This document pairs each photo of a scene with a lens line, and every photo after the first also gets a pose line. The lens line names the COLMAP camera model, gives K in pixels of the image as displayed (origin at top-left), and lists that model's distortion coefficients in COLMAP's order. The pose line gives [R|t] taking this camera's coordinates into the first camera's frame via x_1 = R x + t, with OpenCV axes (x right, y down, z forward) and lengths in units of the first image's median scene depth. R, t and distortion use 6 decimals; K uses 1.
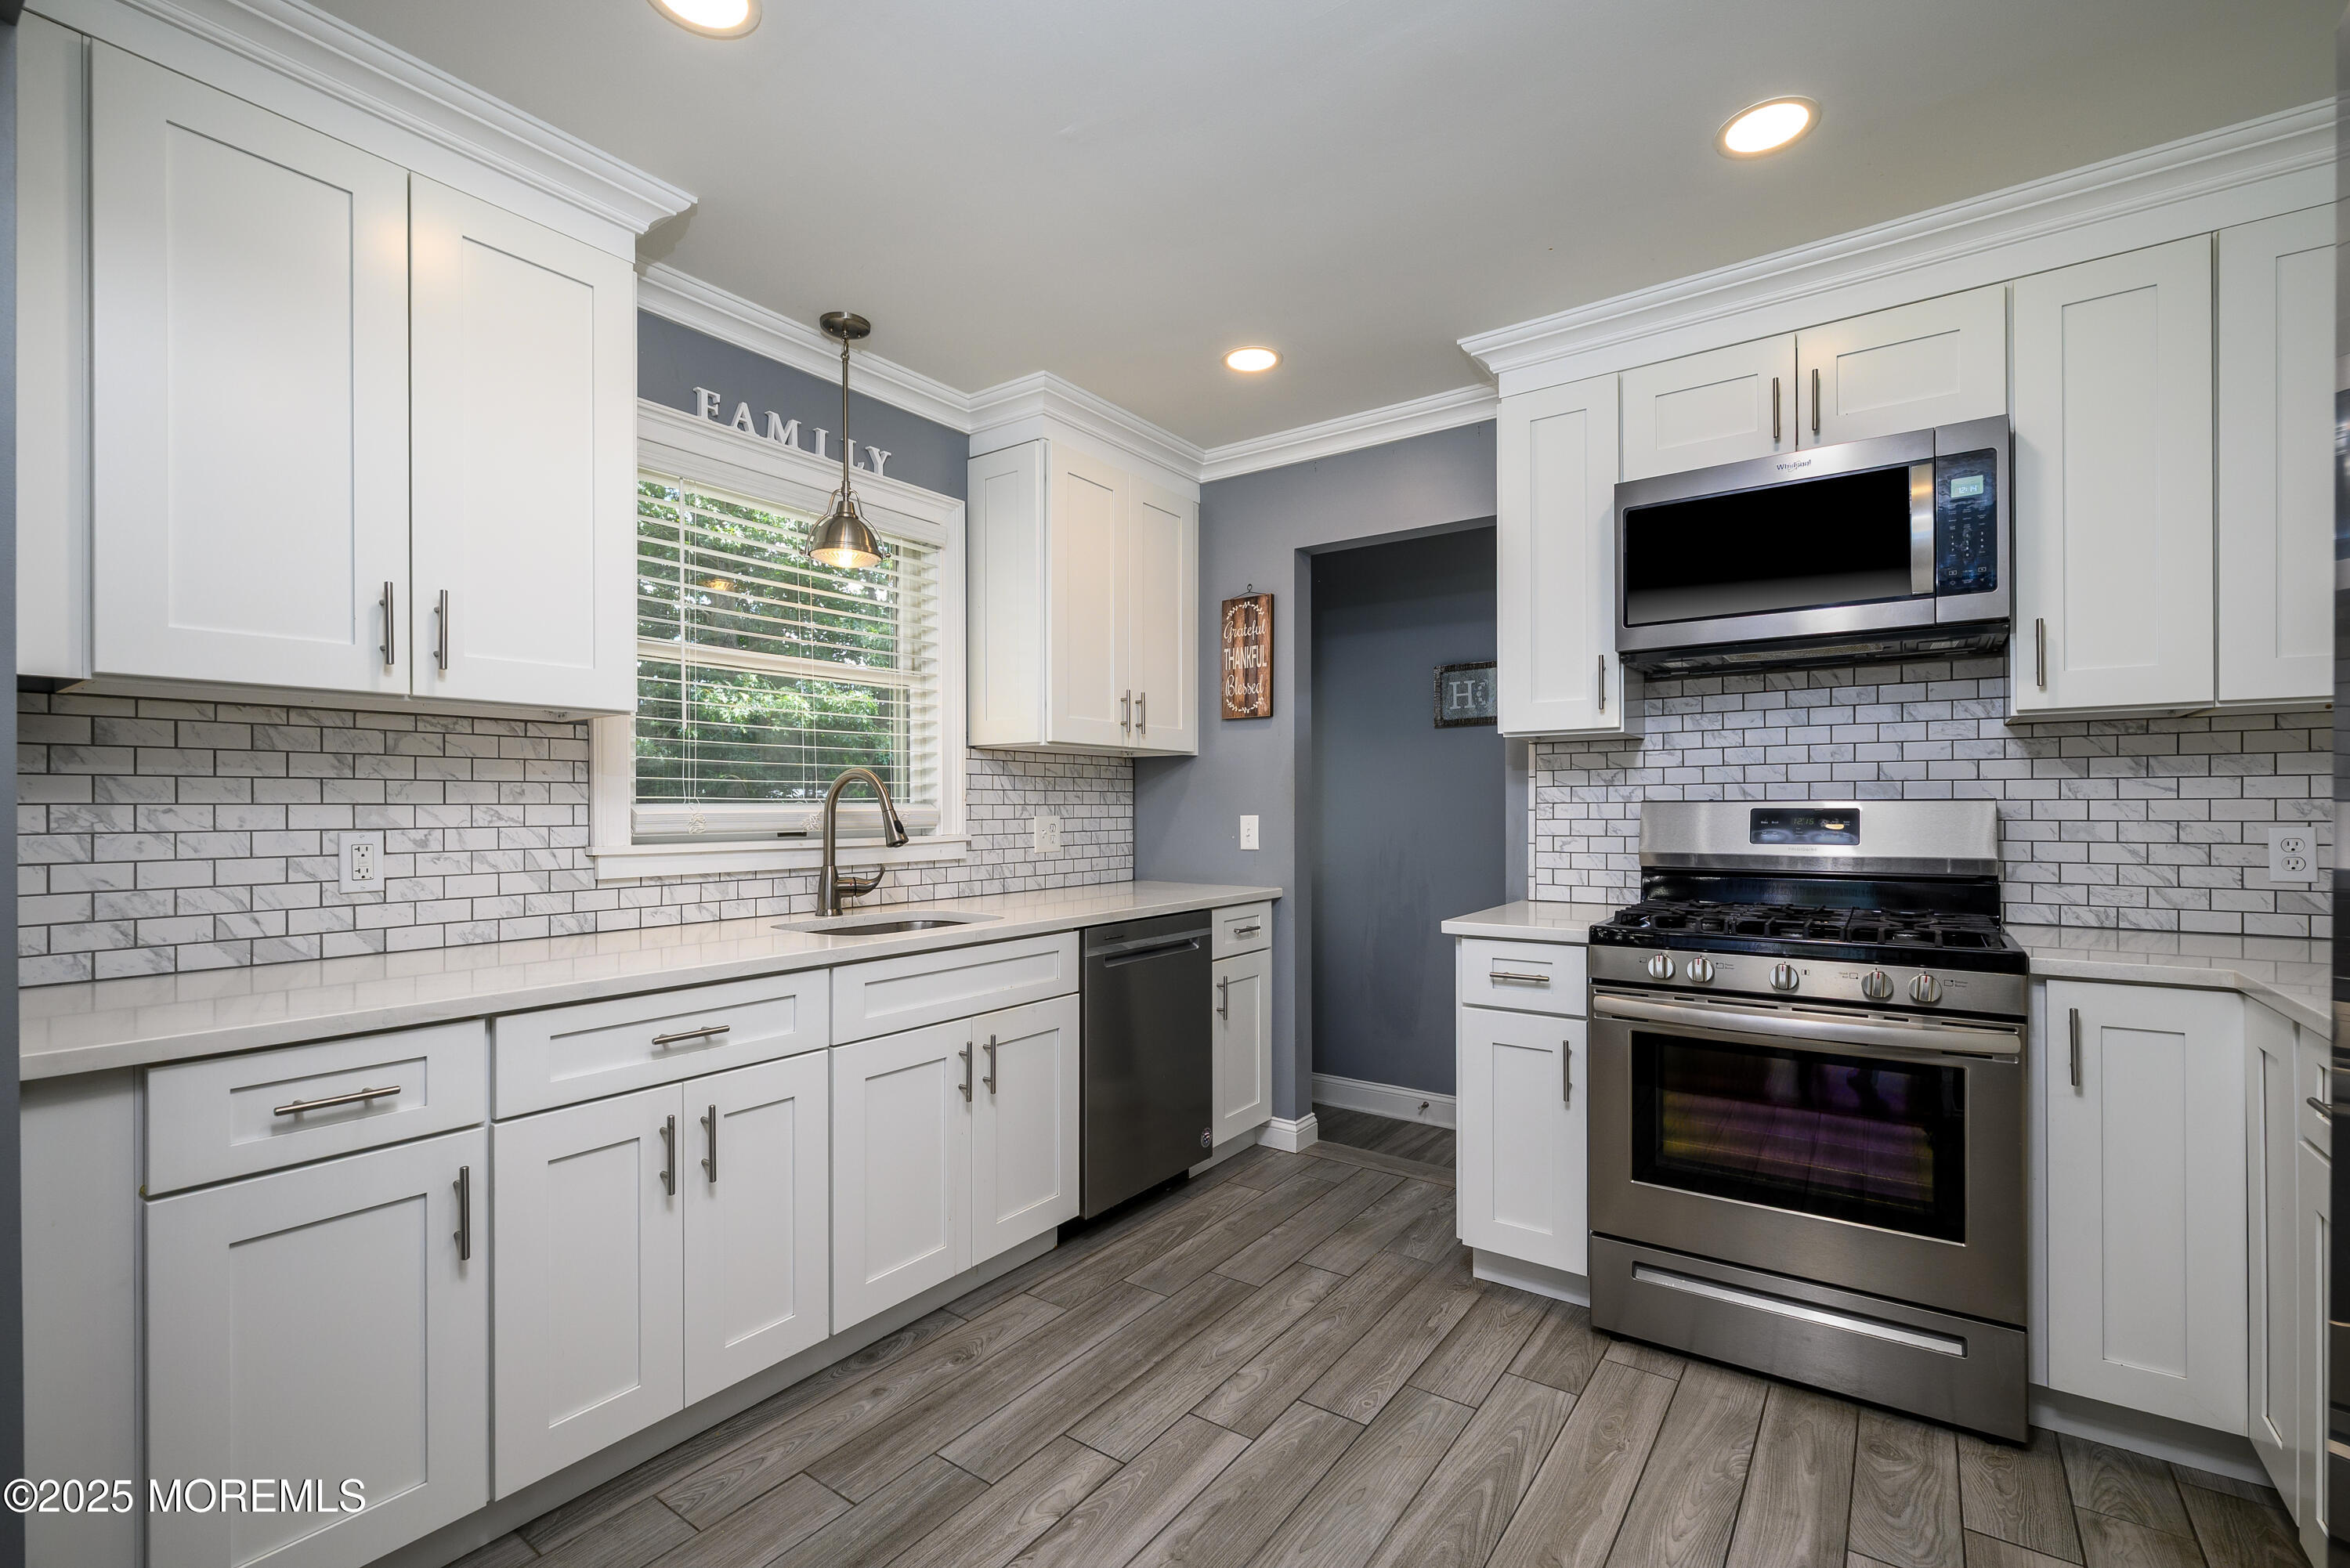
lens RADIAL K [[1025.1, 0, 1173.4], [0, 1025.1, 802.0], [0, 0, 1]] dist [0.004565, -0.000127]
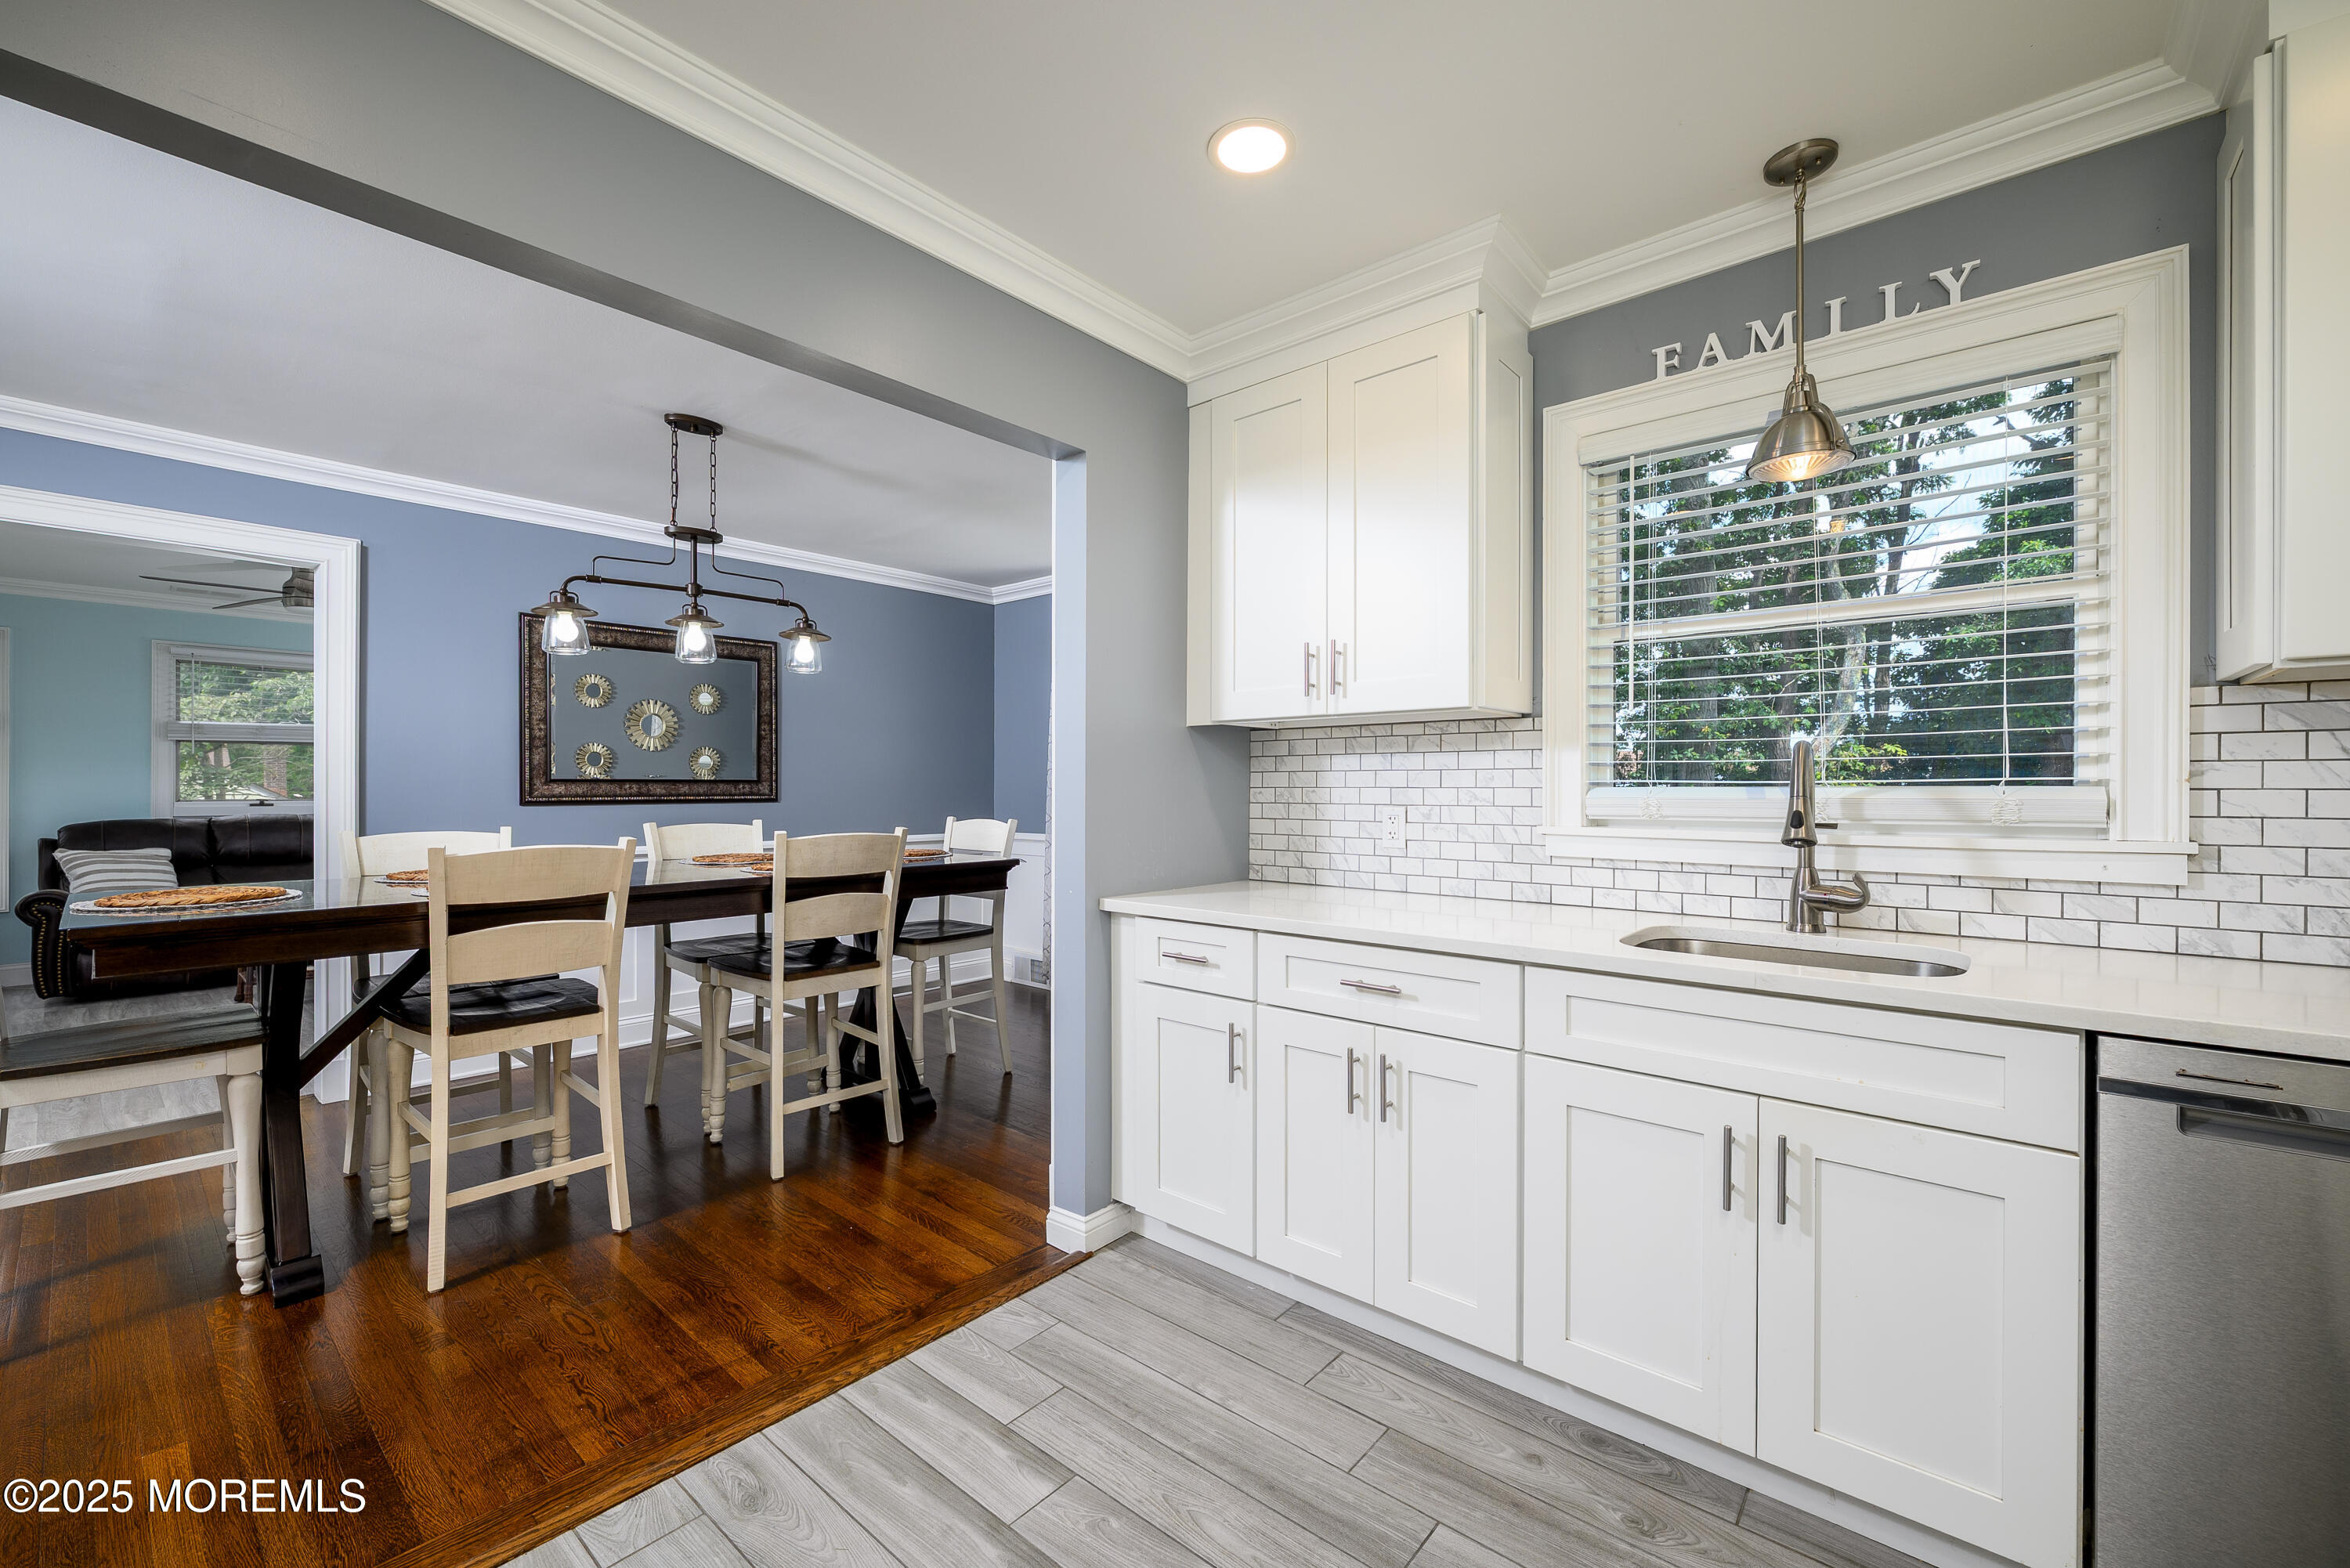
lens RADIAL K [[951.4, 0, 1169.3], [0, 951.4, 783.8], [0, 0, 1]] dist [0.002089, -0.000266]
pose [[-0.084503, -0.003579, -0.996417, 0.482784], [0.001520, 0.999992, -0.003721, 0.001264], [0.996422, -0.001829, -0.084497, 0.667444]]
